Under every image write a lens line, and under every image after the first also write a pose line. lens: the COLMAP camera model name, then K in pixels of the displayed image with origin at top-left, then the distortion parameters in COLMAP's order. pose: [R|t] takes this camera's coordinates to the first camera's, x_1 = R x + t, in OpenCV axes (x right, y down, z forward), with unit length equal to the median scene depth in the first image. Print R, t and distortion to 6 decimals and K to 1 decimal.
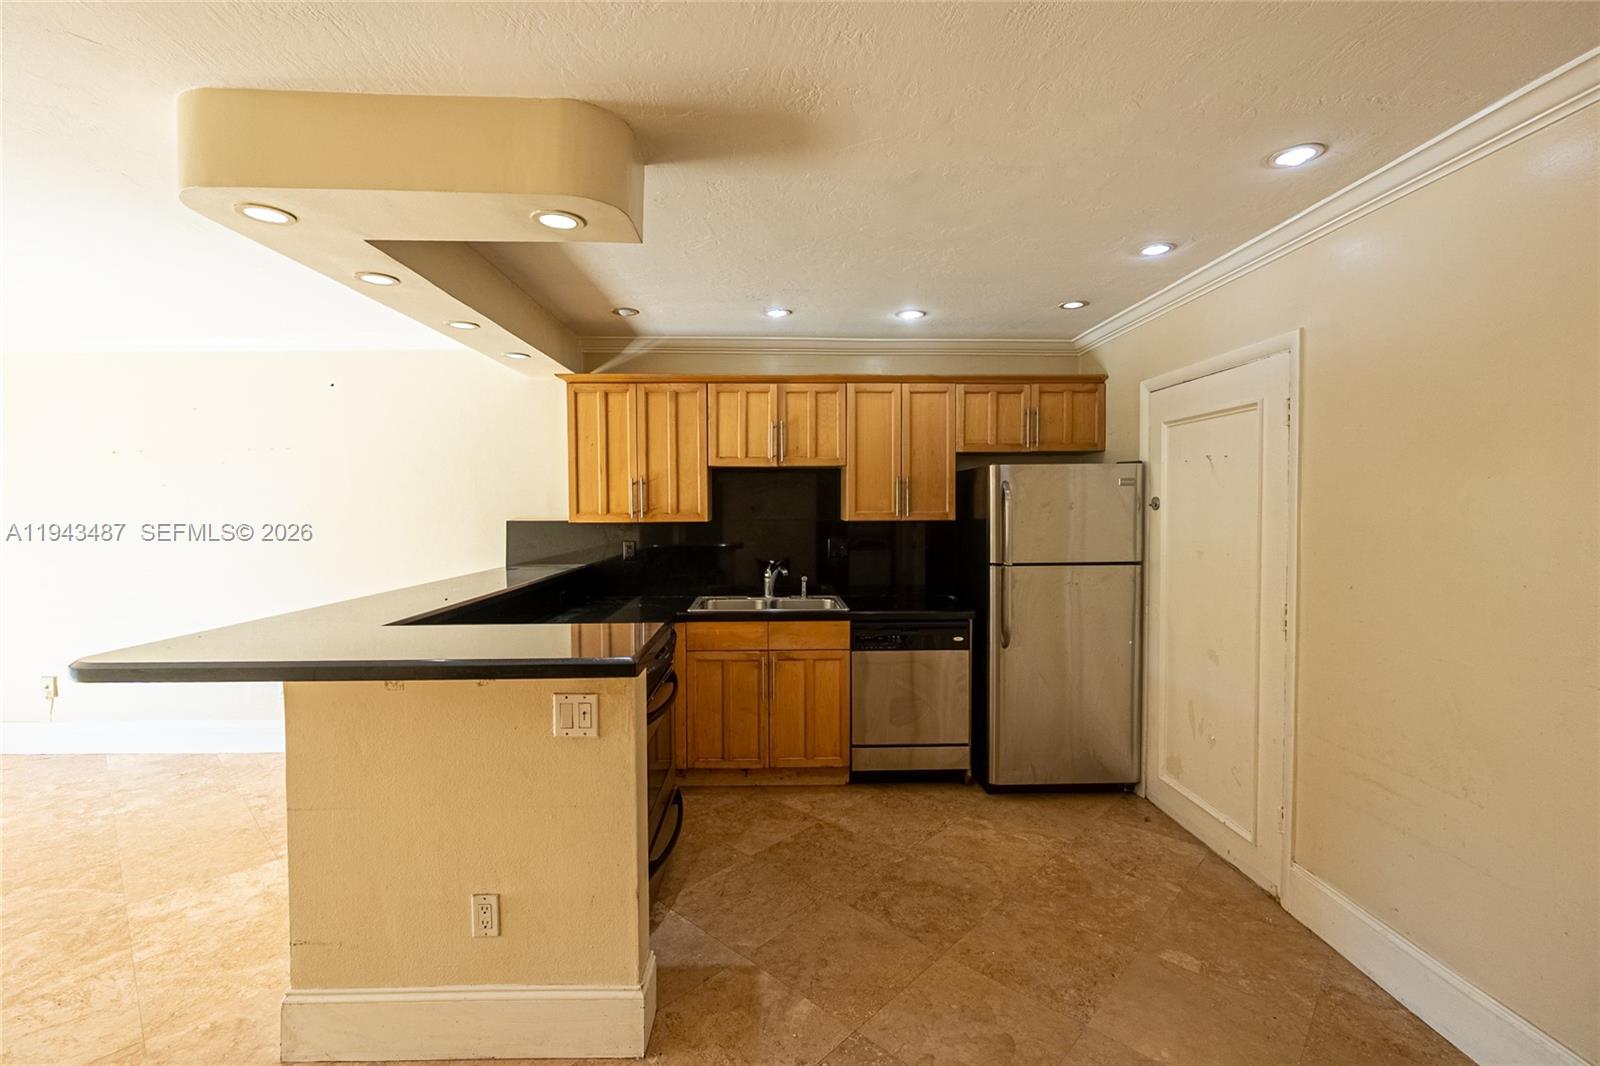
lens RADIAL K [[691.1, 0, 793.9], [0, 691.1, 523.7], [0, 0, 1]] dist [-0.007193, -0.000042]
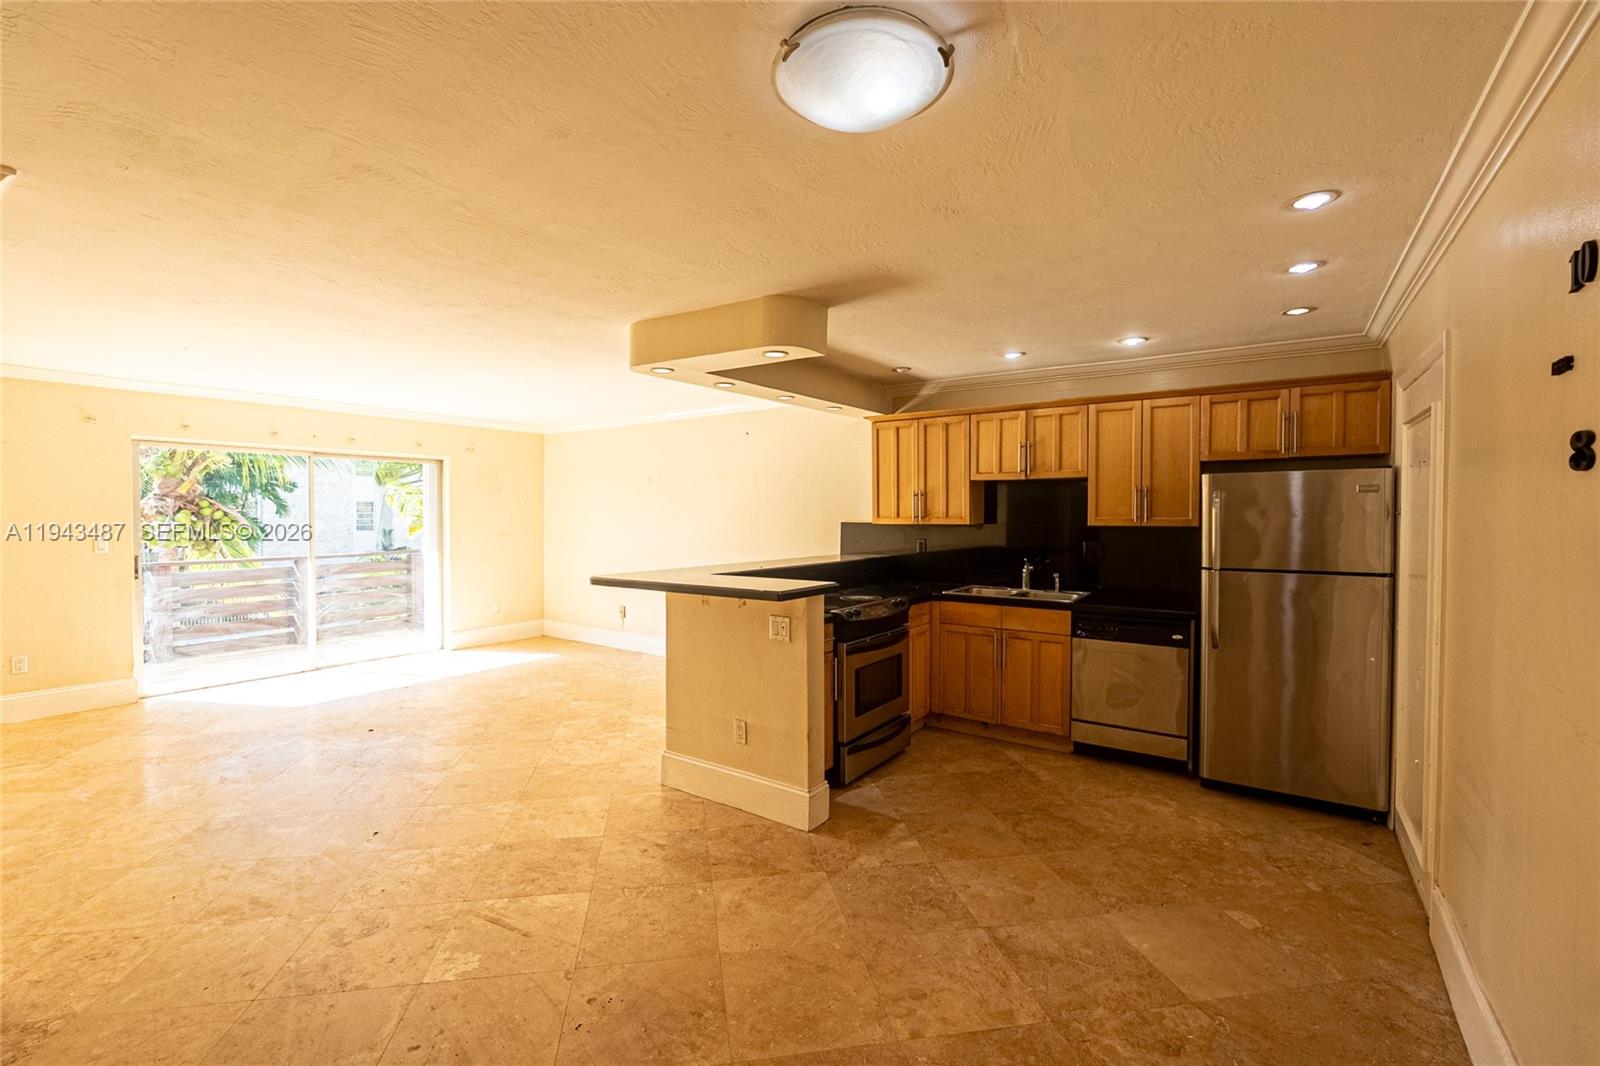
lens RADIAL K [[691.1, 0, 793.9], [0, 691.1, 523.7], [0, 0, 1]] dist [-0.007193, -0.000042]
pose [[0.802630, 0.013569, -0.596323, 0.392841], [-0.019357, 0.999807, -0.003305, 0.006157], [0.596163, 0.014195, 0.802738, -0.212043]]
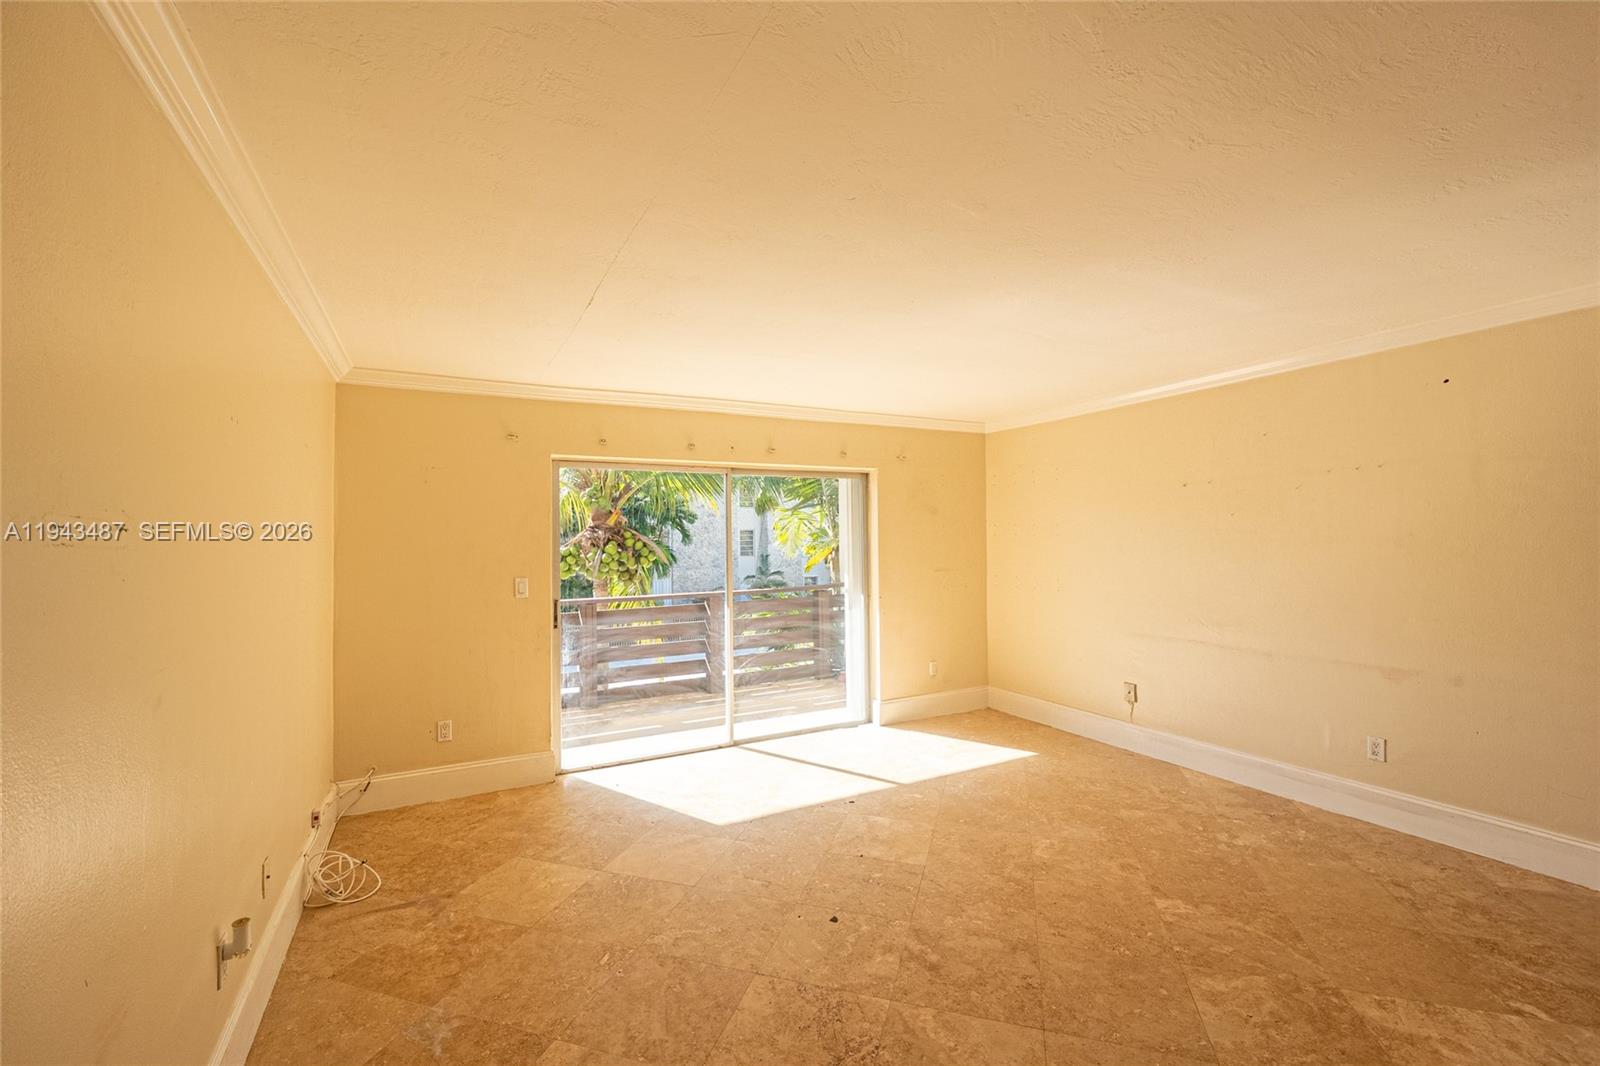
lens RADIAL K [[678.0, 0, 793.9], [0, 678.0, 524.2], [0, 0, 1]] dist [-0.006394, -0.000201]
pose [[0.437645, -0.021587, -0.898889, -0.343438], [-0.011213, 0.999503, -0.029463, -0.005986], [0.899078, 0.022973, 0.437185, -0.018559]]
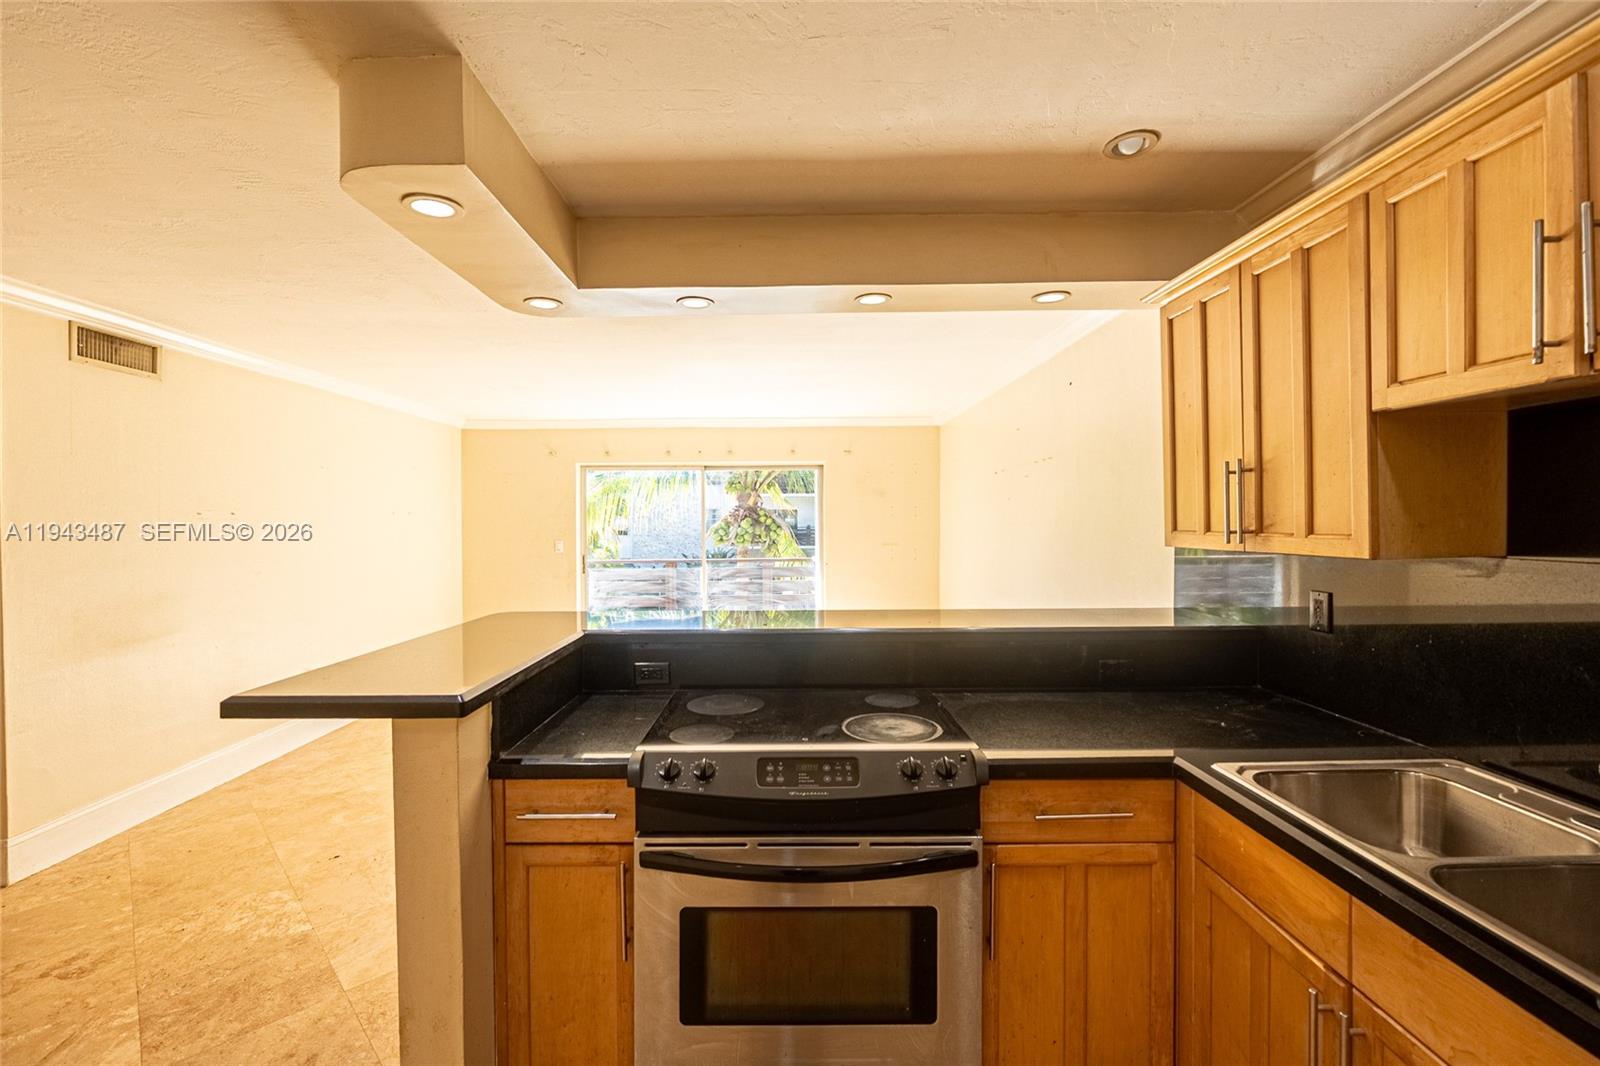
lens RADIAL K [[678.0, 0, 793.9], [0, 678.0, 524.2], [0, 0, 1]] dist [-0.006394, -0.000201]
pose [[-0.021488, 0.011836, -0.999699, 0.264391], [-0.018499, 0.999754, 0.012234, -0.022637], [0.999598, 0.018756, -0.021264, 0.742613]]
